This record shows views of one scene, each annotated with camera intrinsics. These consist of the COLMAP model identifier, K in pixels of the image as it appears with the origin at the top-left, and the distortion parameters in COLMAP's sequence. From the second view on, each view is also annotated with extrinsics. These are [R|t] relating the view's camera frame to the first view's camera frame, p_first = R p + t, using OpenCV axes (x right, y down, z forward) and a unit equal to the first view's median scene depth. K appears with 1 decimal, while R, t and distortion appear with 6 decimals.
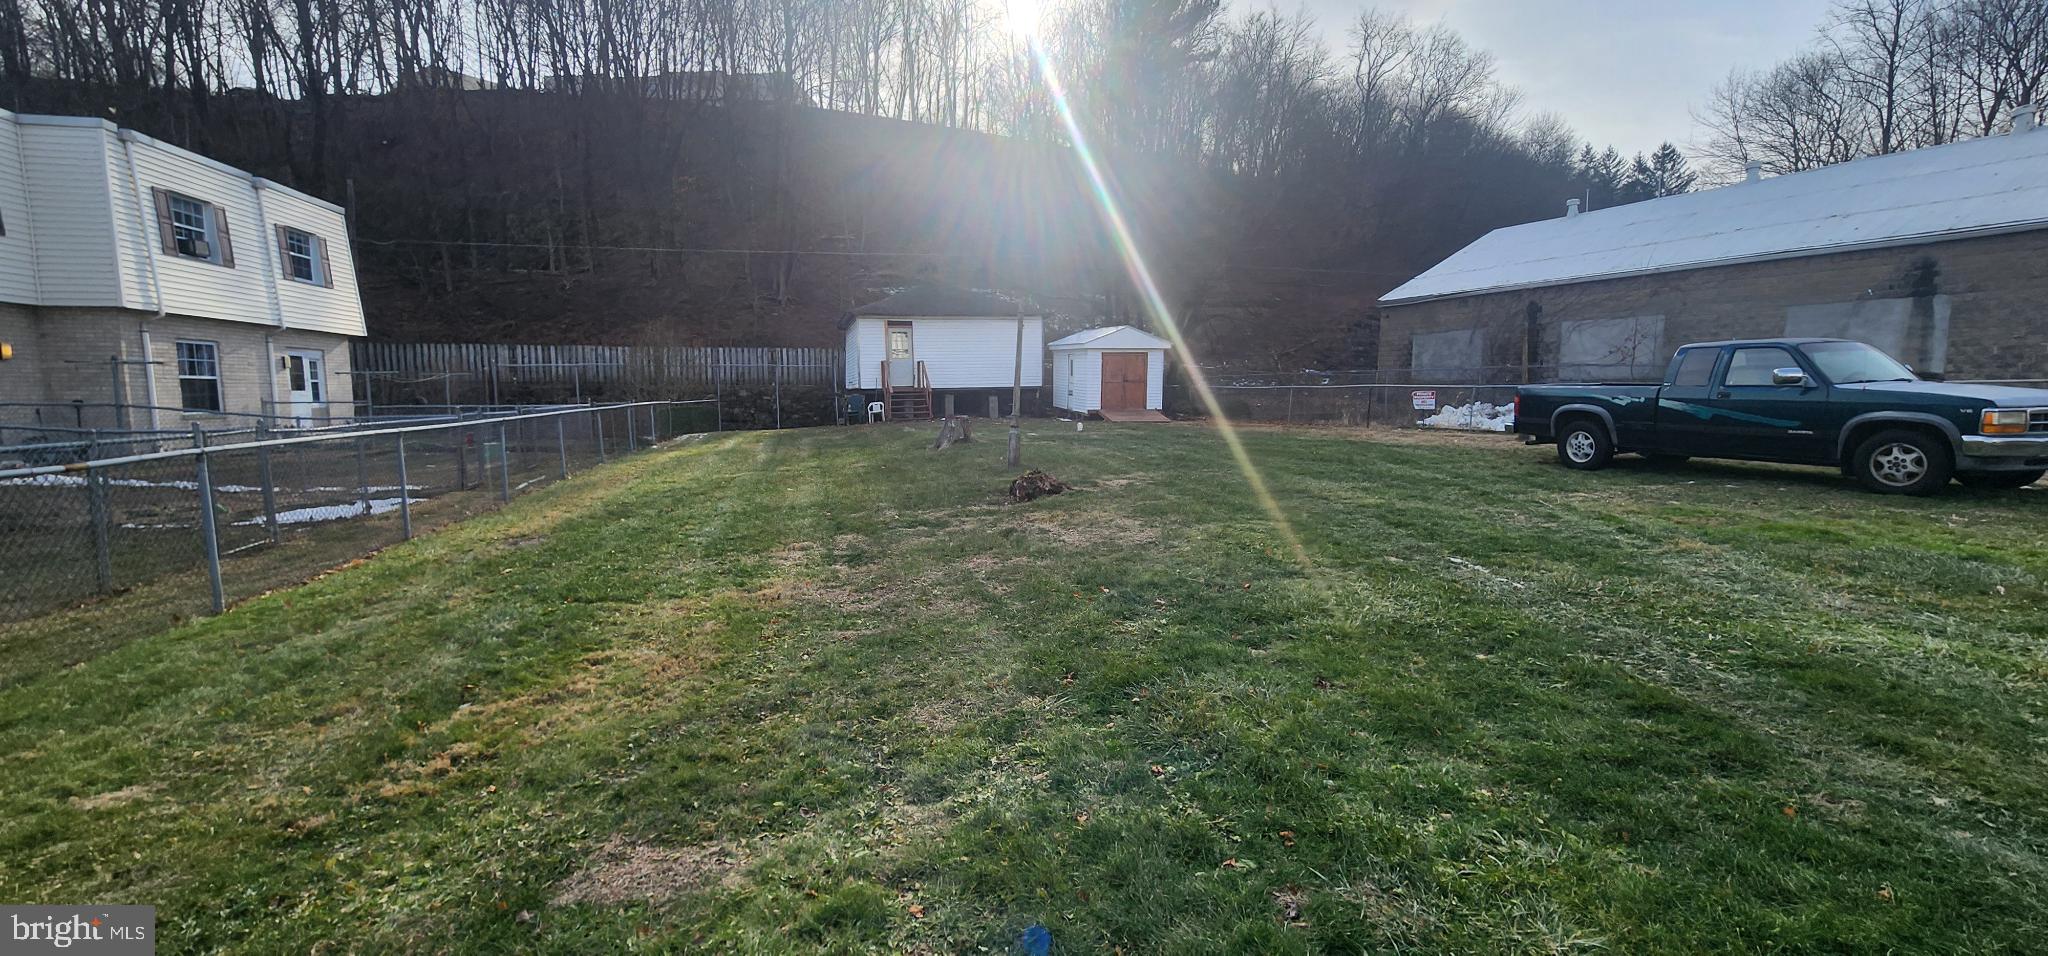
lens RADIAL K [[854.9, 0, 1024.0], [0, 854.9, 478.0], [0, 0, 1]] dist [-0.000784, 0.000343]
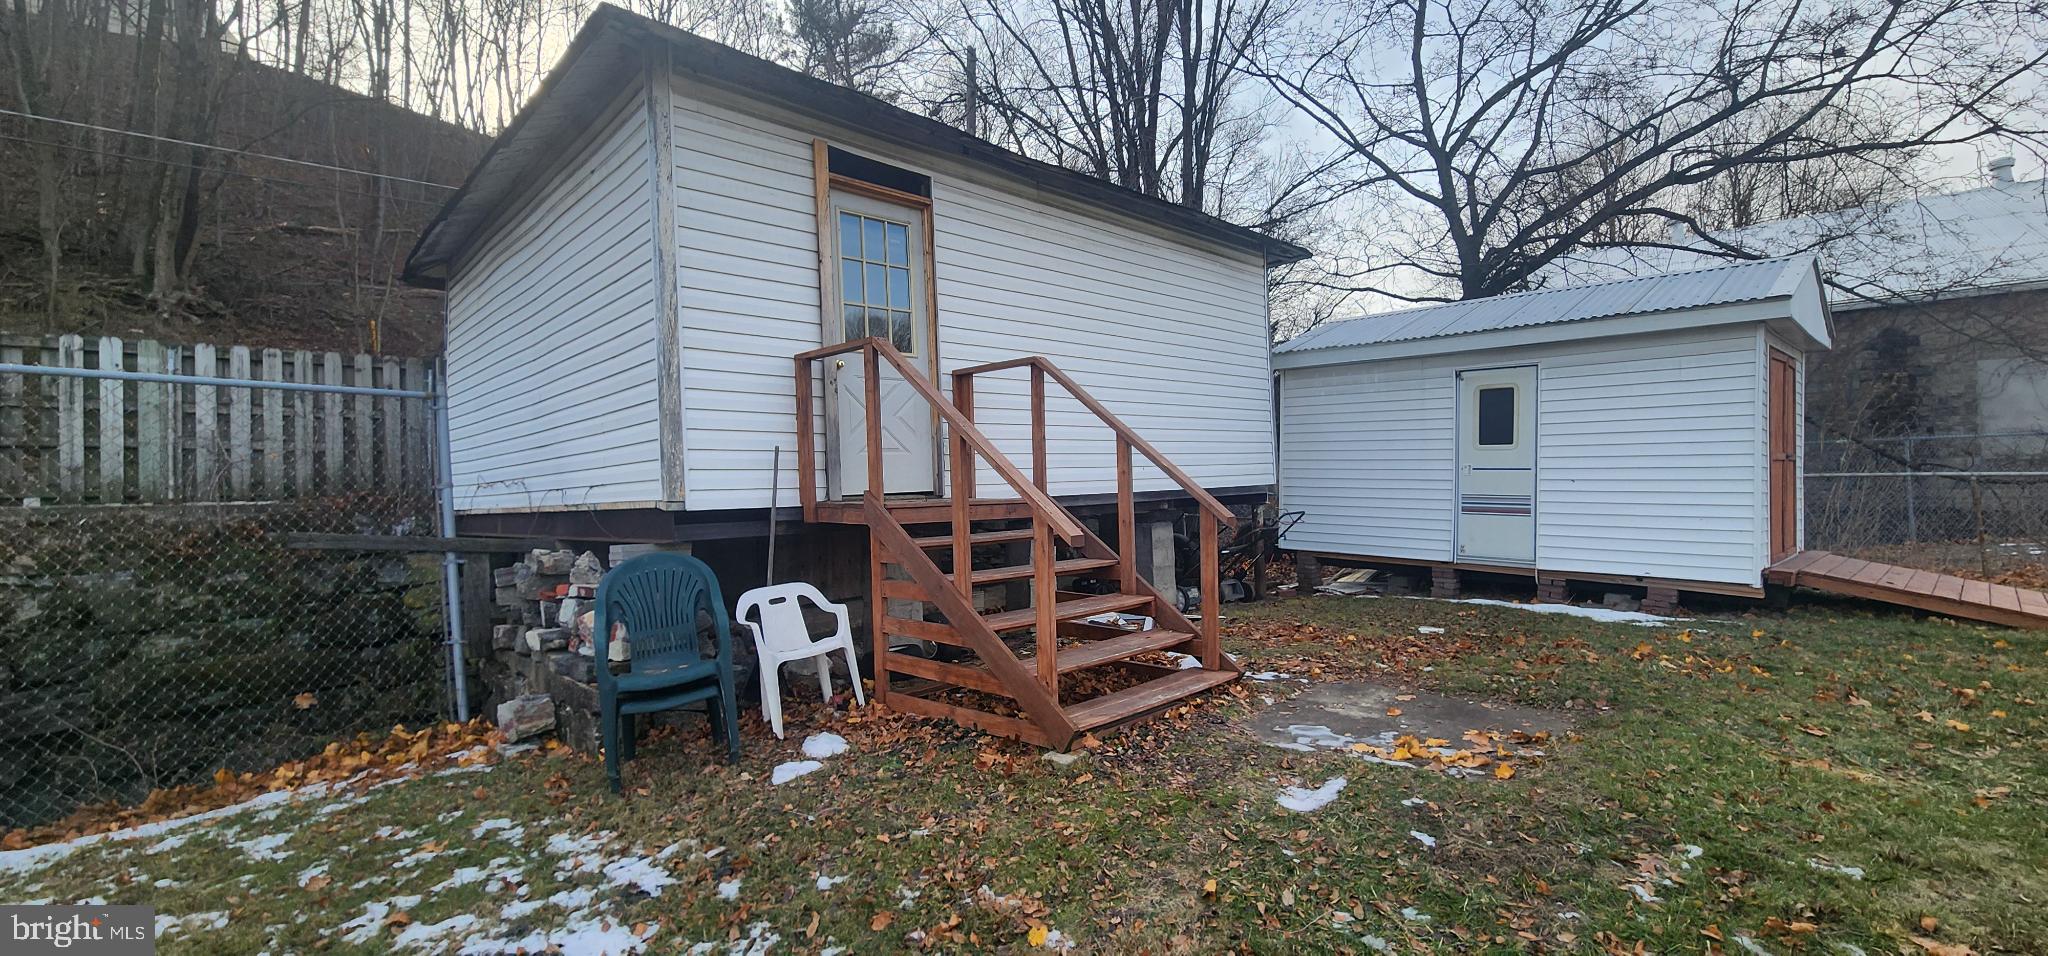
lens RADIAL K [[854.9, 0, 1024.0], [0, 854.9, 478.0], [0, 0, 1]] dist [-0.000784, 0.000343]
pose [[0.878173, -0.007526, 0.478284, -0.202677], [0.061891, 0.993259, -0.098008, -0.088688], [-0.474323, 0.115669, 0.872719, 0.813996]]
